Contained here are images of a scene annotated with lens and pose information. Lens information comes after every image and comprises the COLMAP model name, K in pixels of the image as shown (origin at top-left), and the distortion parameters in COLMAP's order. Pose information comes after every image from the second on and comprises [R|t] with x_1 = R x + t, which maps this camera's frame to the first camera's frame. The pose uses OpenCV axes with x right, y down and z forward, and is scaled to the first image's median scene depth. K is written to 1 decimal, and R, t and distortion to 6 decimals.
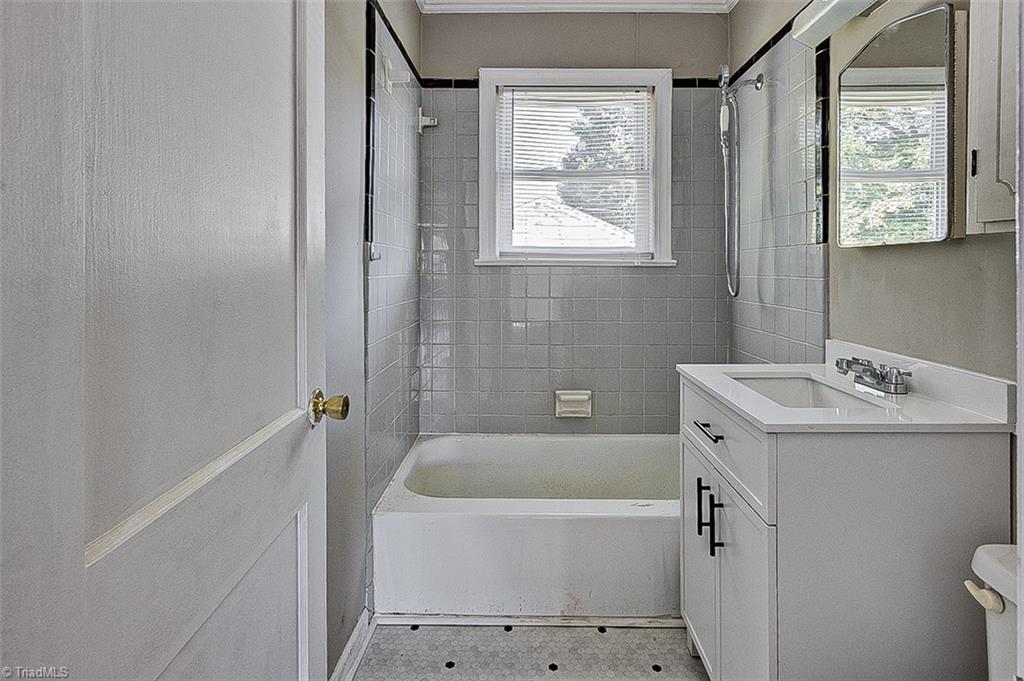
lens RADIAL K [[490.4, 0, 535.6], [0, 490.4, 262.4], [0, 0, 1]] dist [-0.007186, 0.004335]
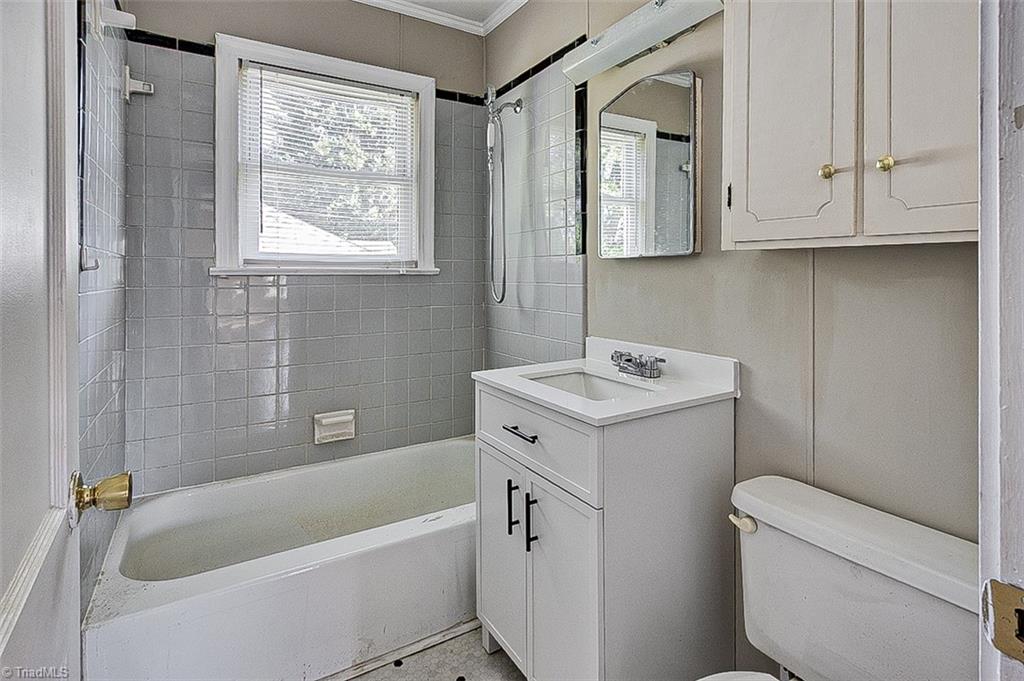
lens RADIAL K [[490.4, 0, 482.1], [0, 490.4, 268.3], [0, 0, 1]] dist [-0.007186, 0.004335]
pose [[0.866833, -0.001274, 0.498597, -0.180499], [0.001564, 0.999999, -0.000165, -0.005805], [-0.498597, 0.000923, 0.866834, 0.099608]]
